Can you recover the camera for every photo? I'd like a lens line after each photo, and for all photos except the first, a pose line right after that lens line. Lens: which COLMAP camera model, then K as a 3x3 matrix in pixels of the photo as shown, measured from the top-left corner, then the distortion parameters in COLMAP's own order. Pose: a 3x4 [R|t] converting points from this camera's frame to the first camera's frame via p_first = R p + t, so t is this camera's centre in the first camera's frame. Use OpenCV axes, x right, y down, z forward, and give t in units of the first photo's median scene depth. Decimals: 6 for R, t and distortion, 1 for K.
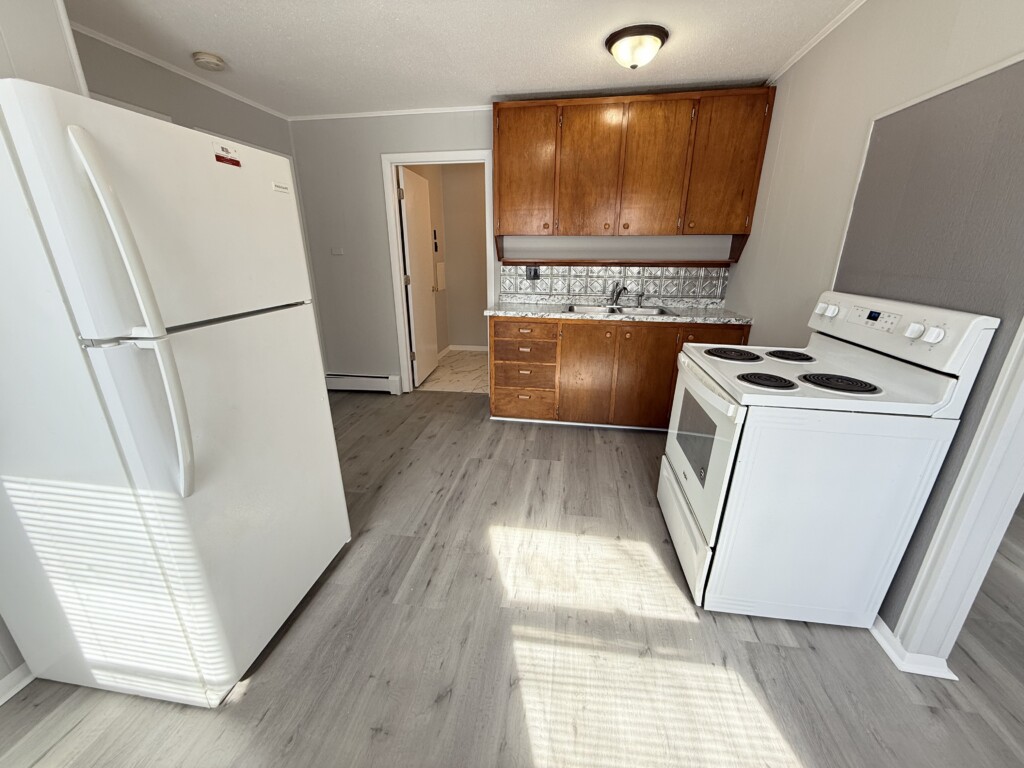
lens RADIAL K [[407.5, 0, 510.2], [0, 407.5, 383.3], [0, 0, 1]] dist [0.000300, -0.000467]
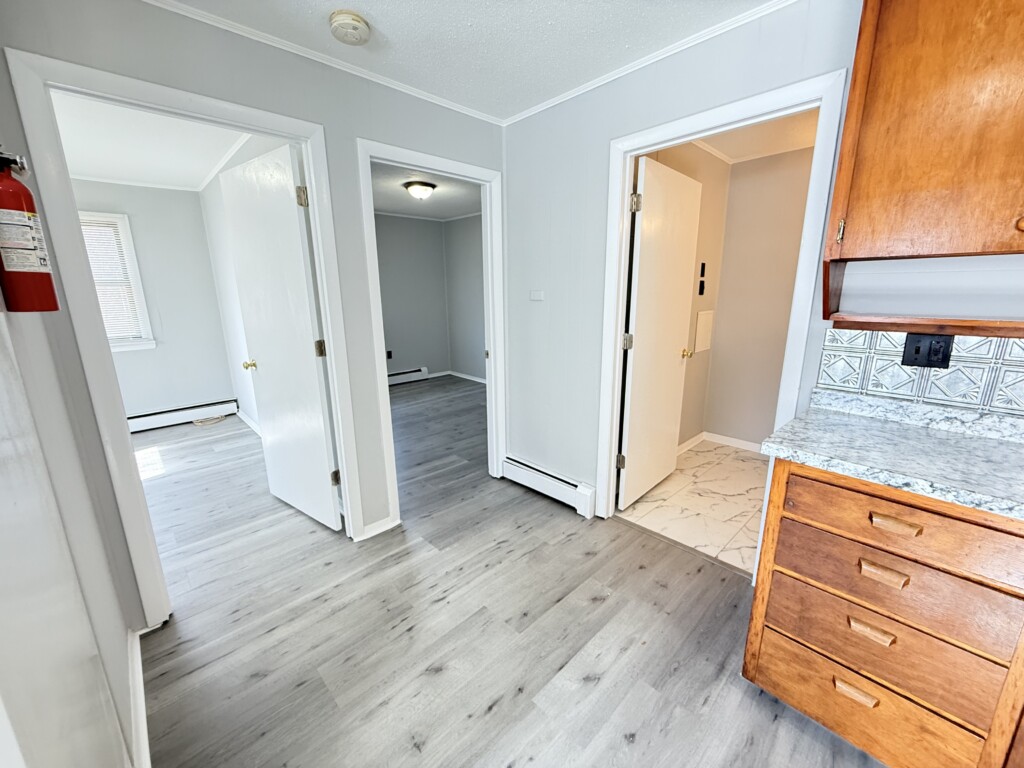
lens RADIAL K [[407.5, 0, 510.2], [0, 407.5, 383.3], [0, 0, 1]] dist [0.000300, -0.000467]
pose [[0.795274, 0.129184, -0.592326, -0.027036], [-0.183586, 0.982476, -0.032213, -0.151661], [0.577785, 0.134361, 0.805054, 0.450426]]
